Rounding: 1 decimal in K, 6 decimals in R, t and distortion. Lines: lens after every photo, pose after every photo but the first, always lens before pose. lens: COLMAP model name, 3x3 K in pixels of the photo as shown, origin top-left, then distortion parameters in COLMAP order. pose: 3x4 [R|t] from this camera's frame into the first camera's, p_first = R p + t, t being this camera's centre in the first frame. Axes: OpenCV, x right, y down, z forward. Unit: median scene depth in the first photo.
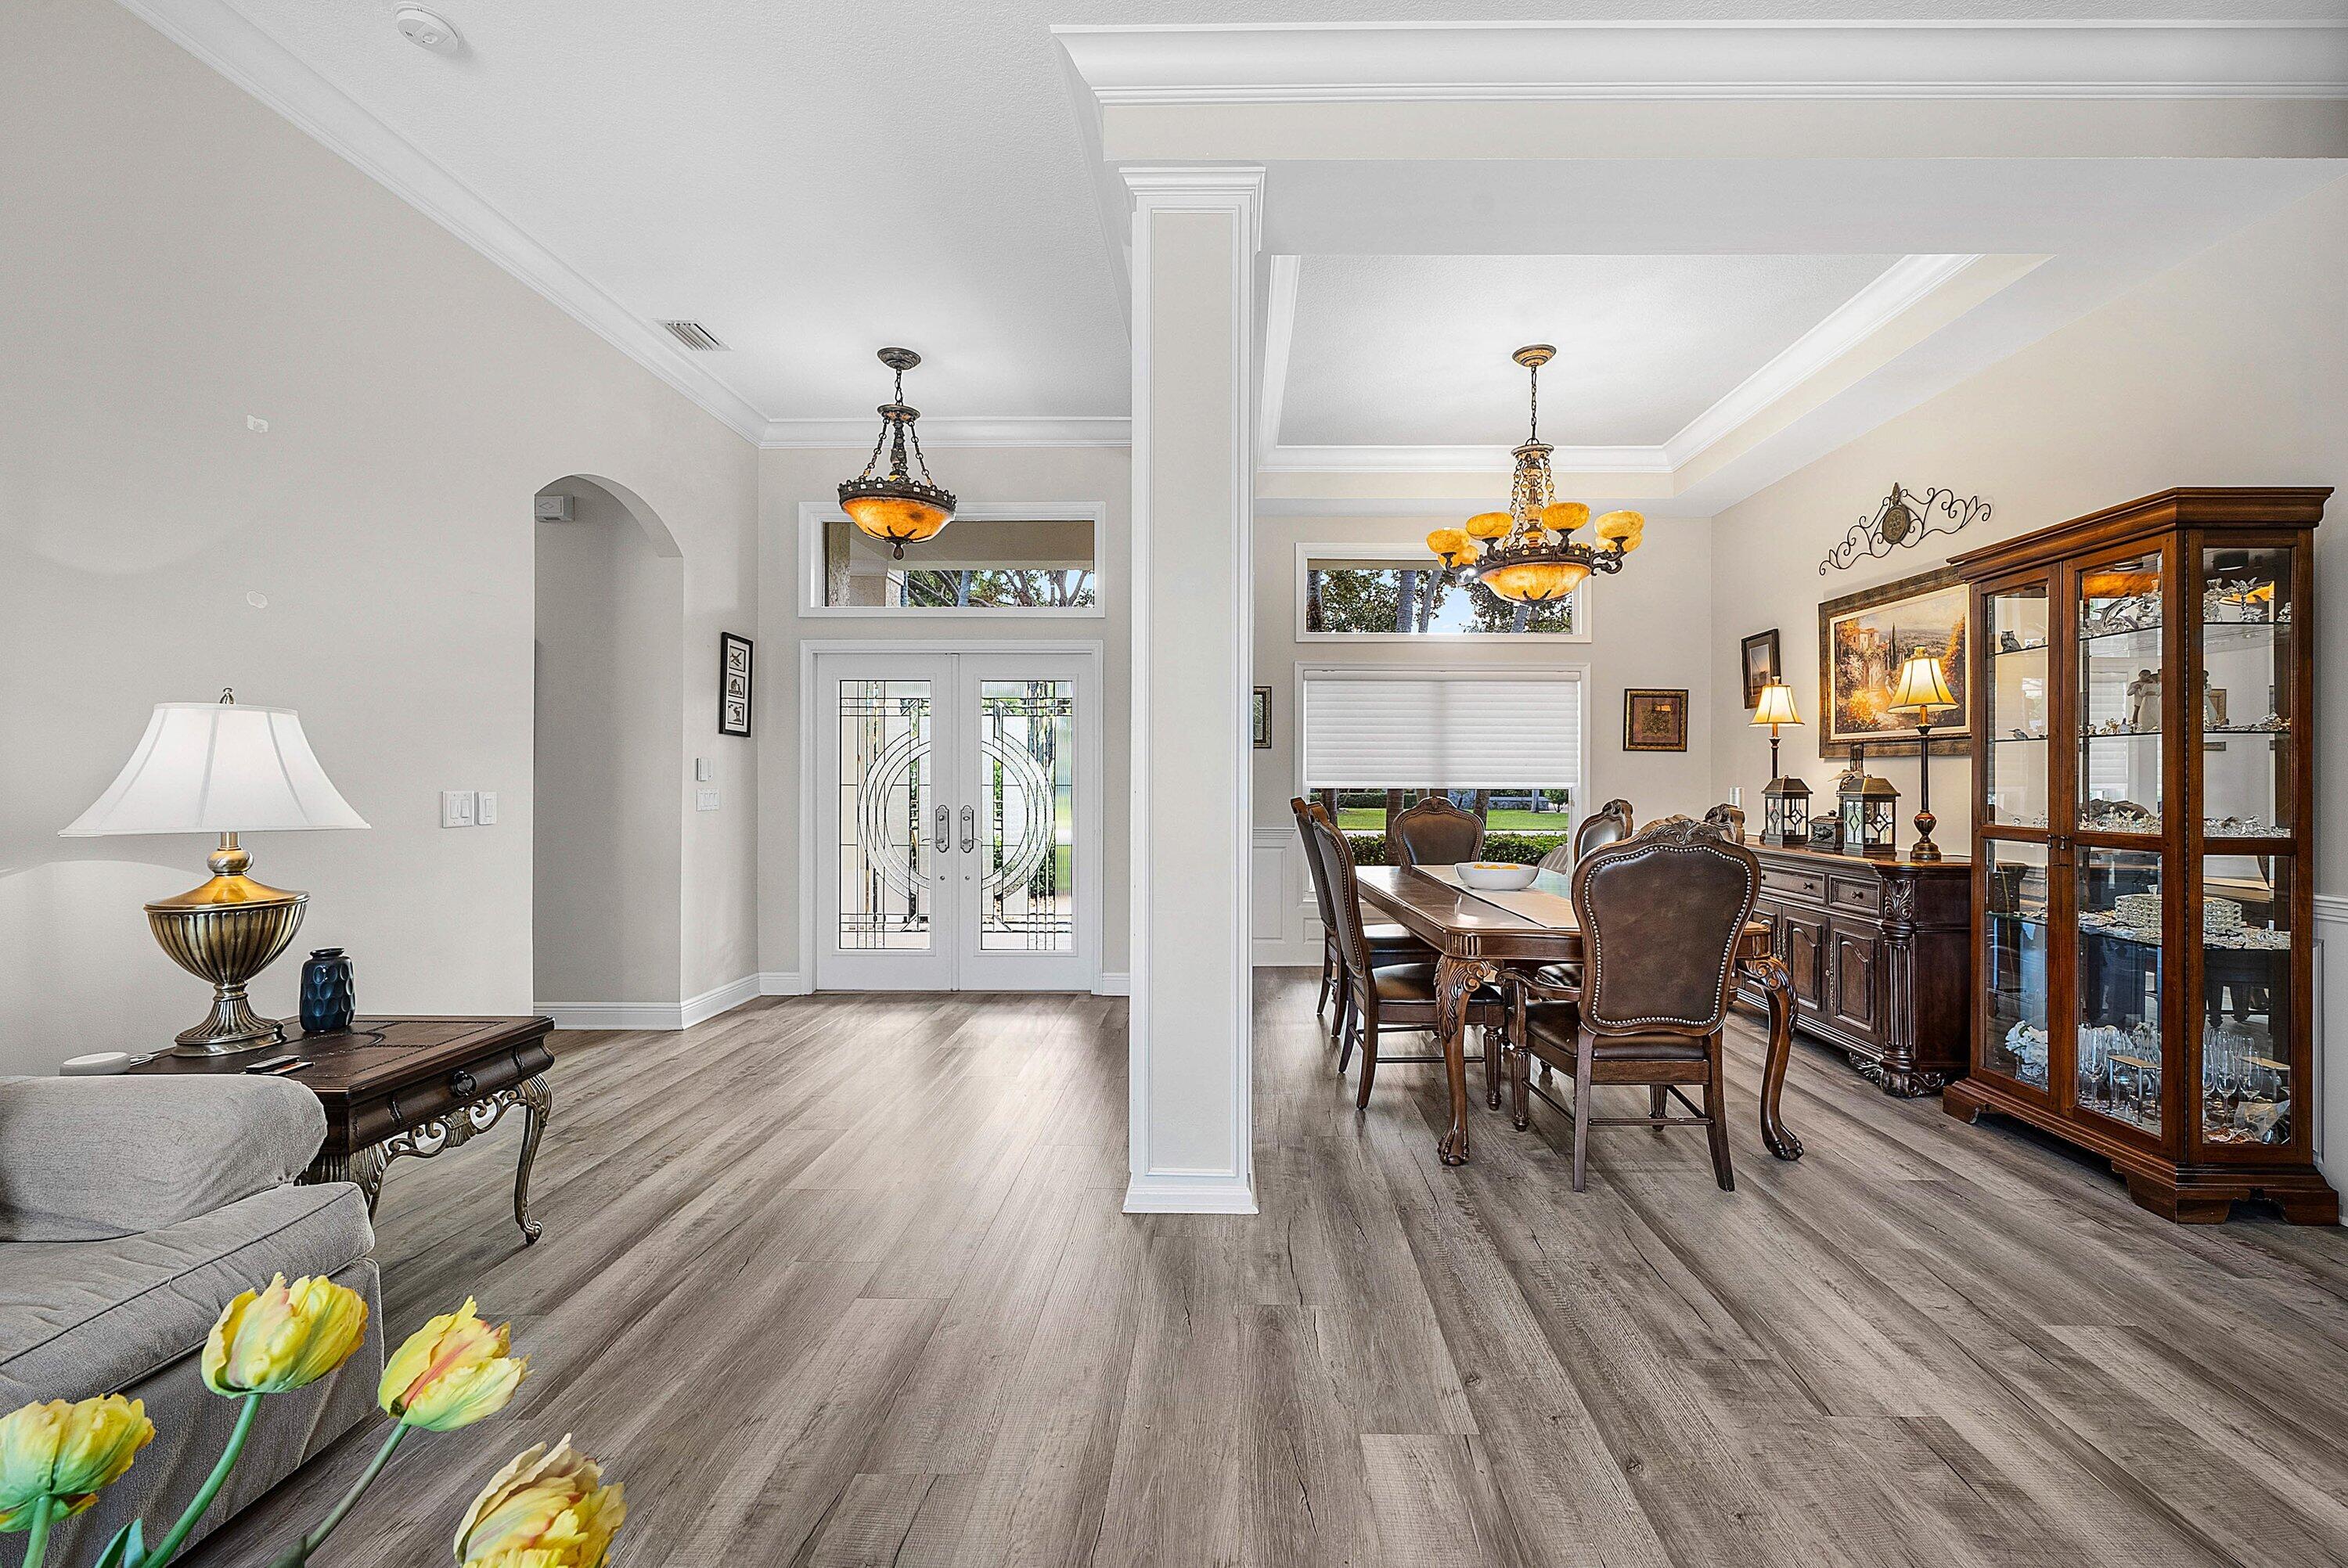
lens RADIAL K [[992.1, 0, 1171.6], [0, 992.1, 771.3], [0, 0, 1]] dist [-0.004213, 0.001759]
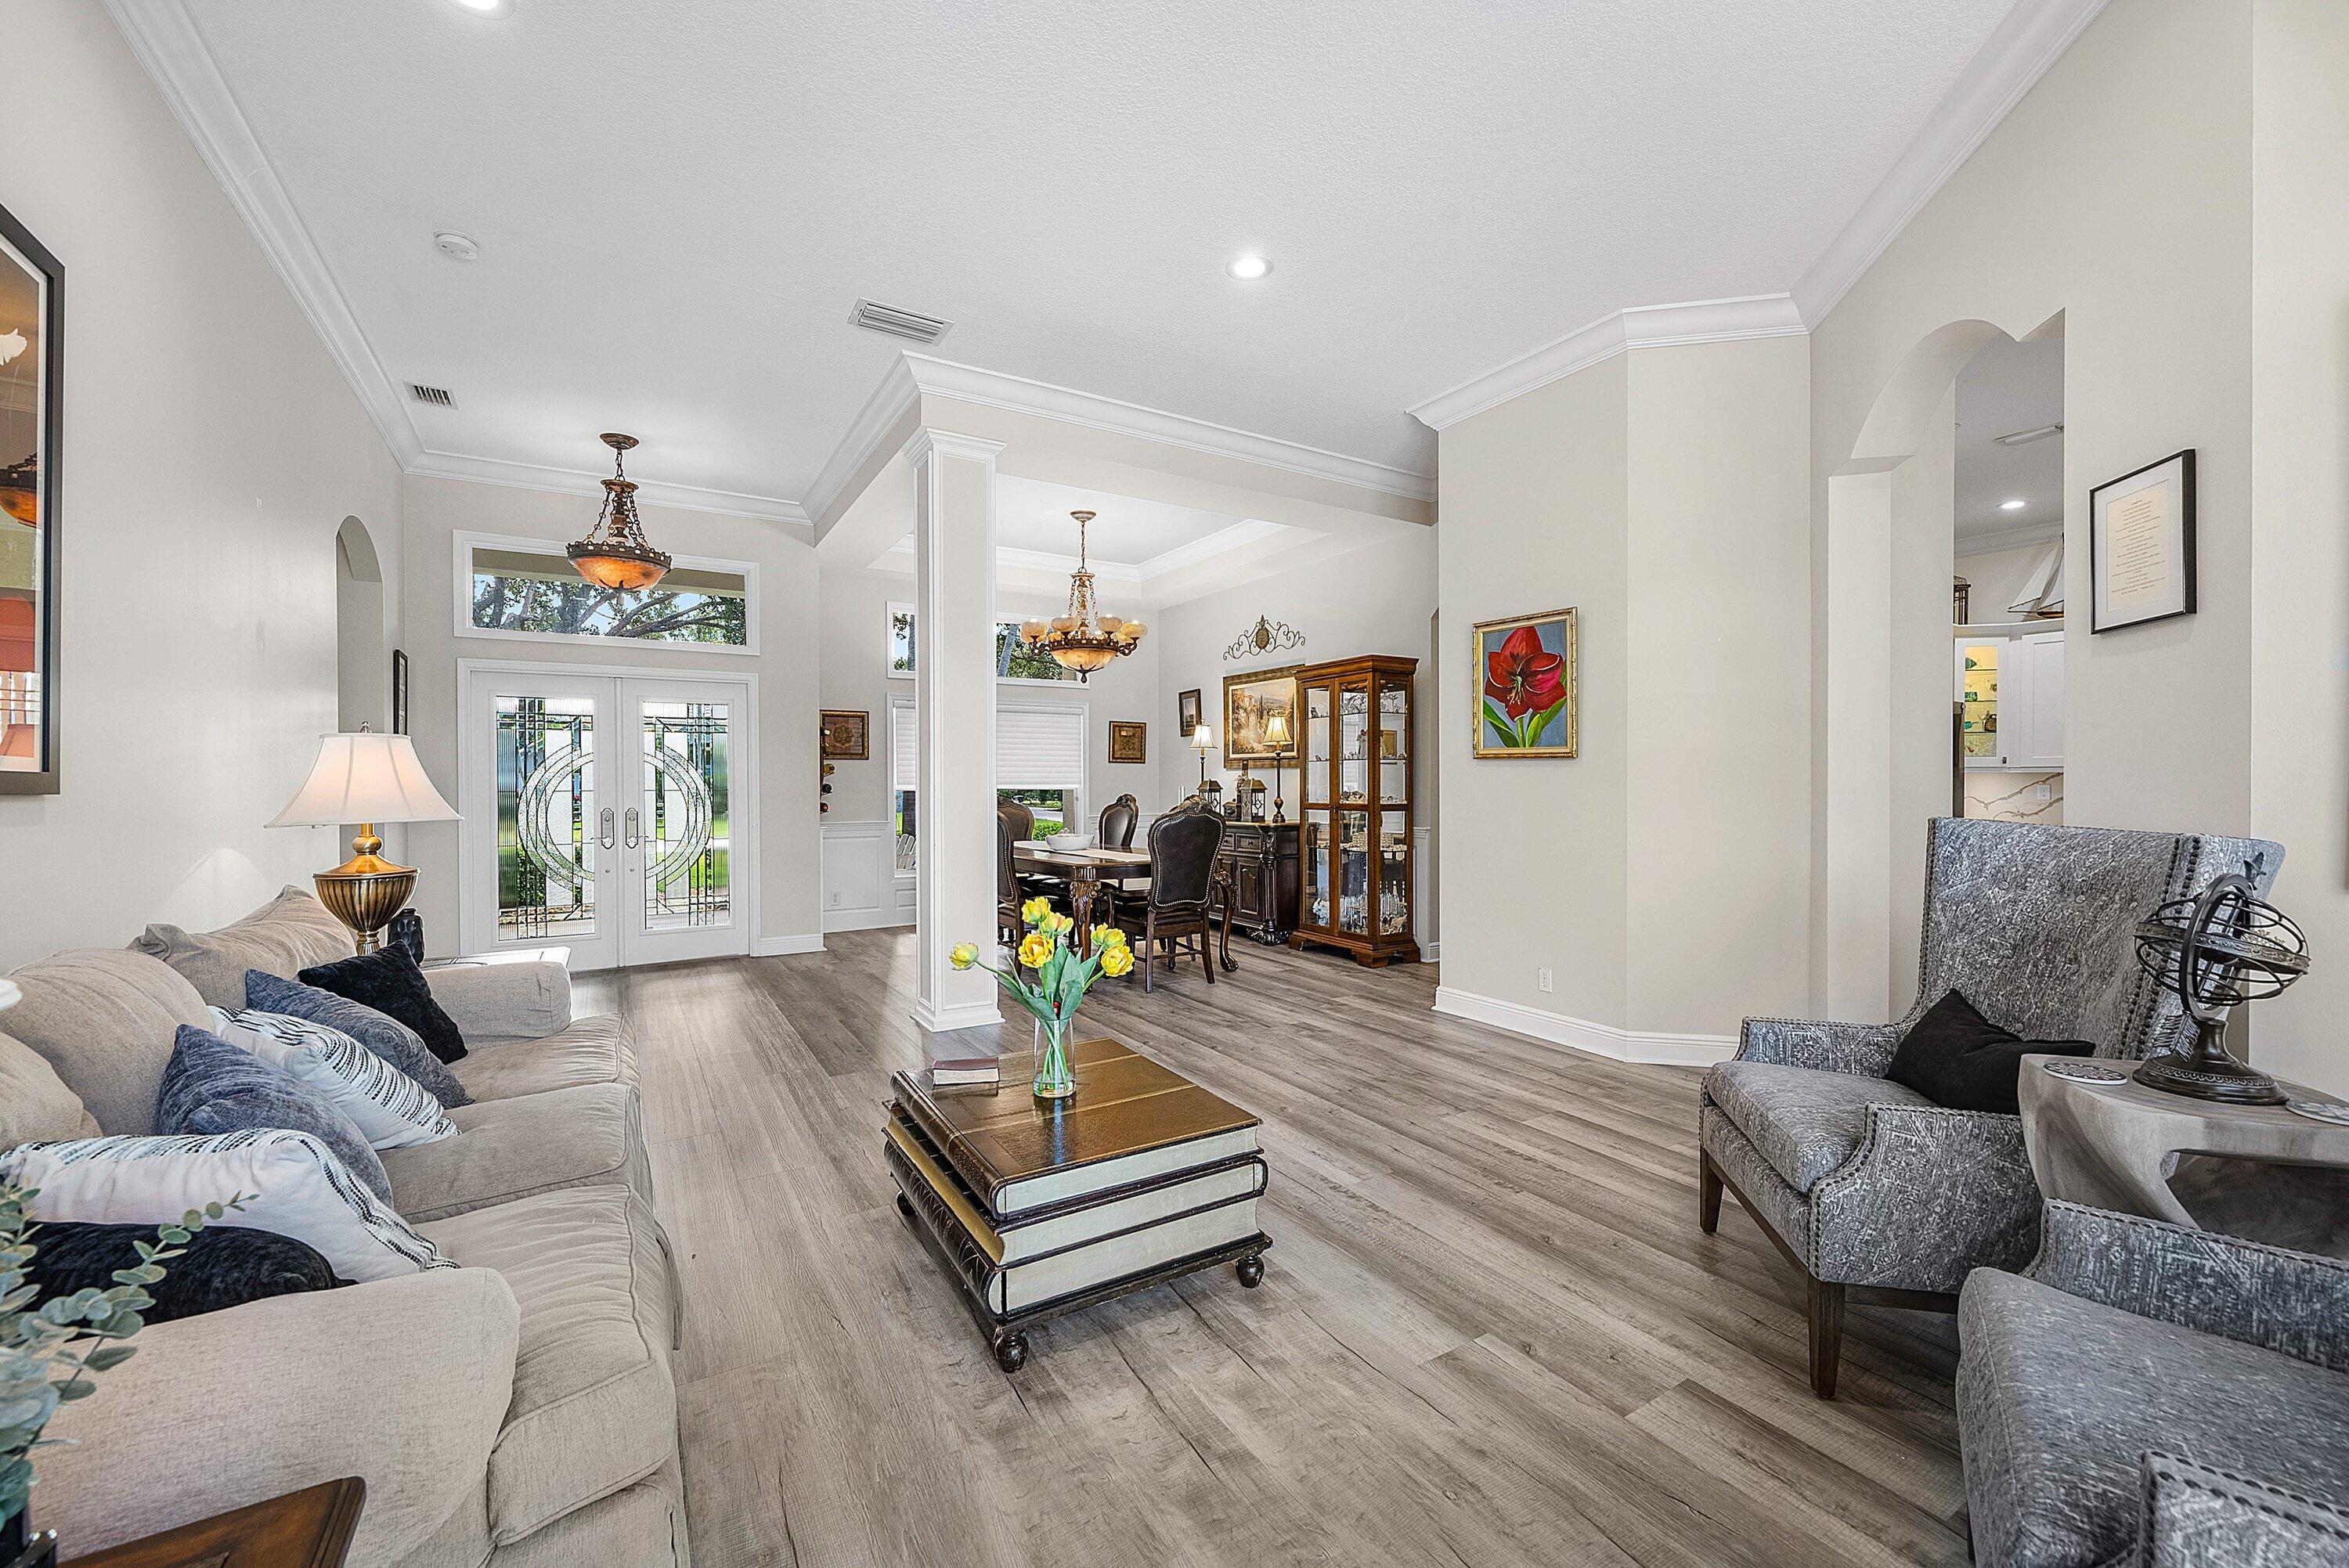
lens RADIAL K [[992.5, 0, 1185.3], [0, 992.5, 786.1], [0, 0, 1]] dist [-0.004213, 0.001759]
pose [[0.828786, -0.009338, 0.559488, -0.439149], [0.004429, 0.999939, 0.010128, -0.000687], [-0.559548, -0.005916, 0.828777, -0.462677]]
